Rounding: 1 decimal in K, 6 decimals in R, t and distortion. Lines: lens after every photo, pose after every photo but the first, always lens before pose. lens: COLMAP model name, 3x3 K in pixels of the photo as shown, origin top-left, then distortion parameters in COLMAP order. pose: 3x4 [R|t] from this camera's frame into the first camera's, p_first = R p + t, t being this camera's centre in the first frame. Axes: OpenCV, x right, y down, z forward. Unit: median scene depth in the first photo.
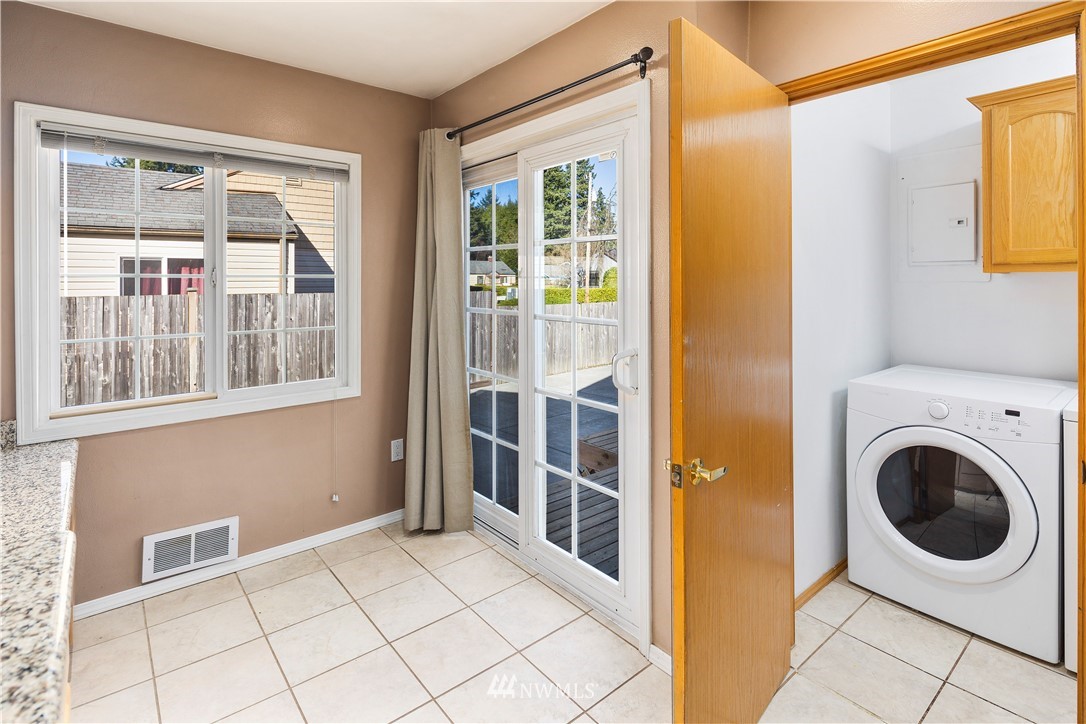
lens RADIAL K [[530.2, 0, 544.5], [0, 530.2, 280.3], [0, 0, 1]] dist [-0.003151, -0.001001]
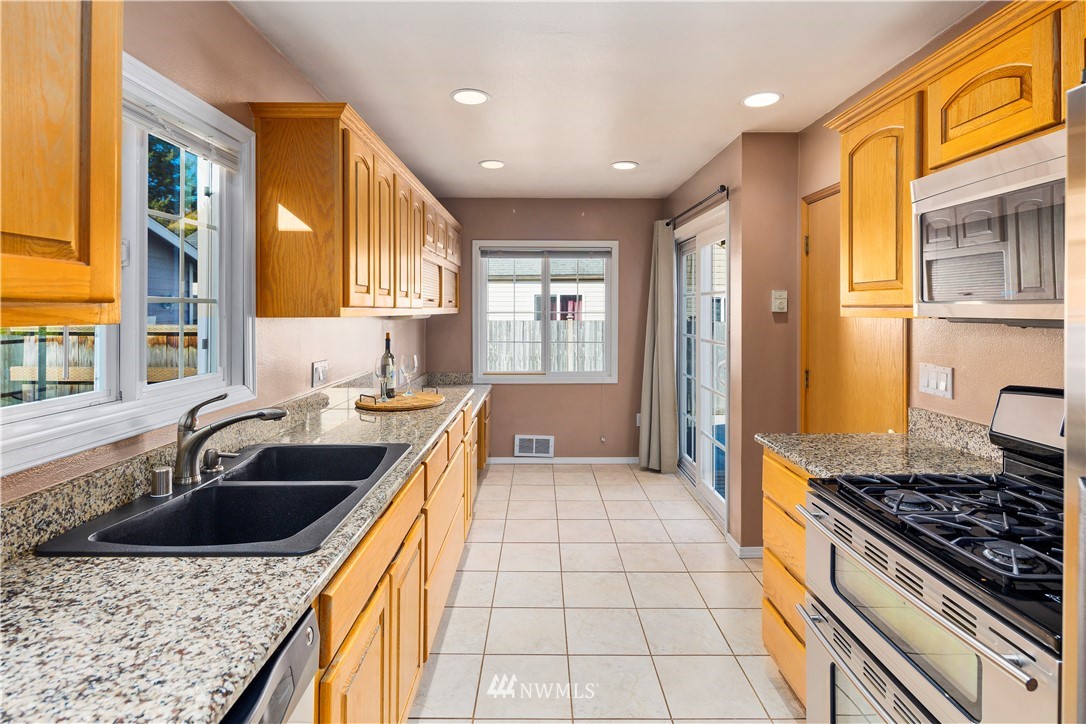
lens RADIAL K [[530.9, 0, 542.0], [0, 530.9, 305.4], [0, 0, 1]] dist [0.000070, -0.000120]
pose [[0.772048, -0.000415, -0.635564, 0.561665], [-0.001776, 0.999994, -0.002811, -0.026322], [0.635562, 0.003299, 0.772043, -0.480477]]
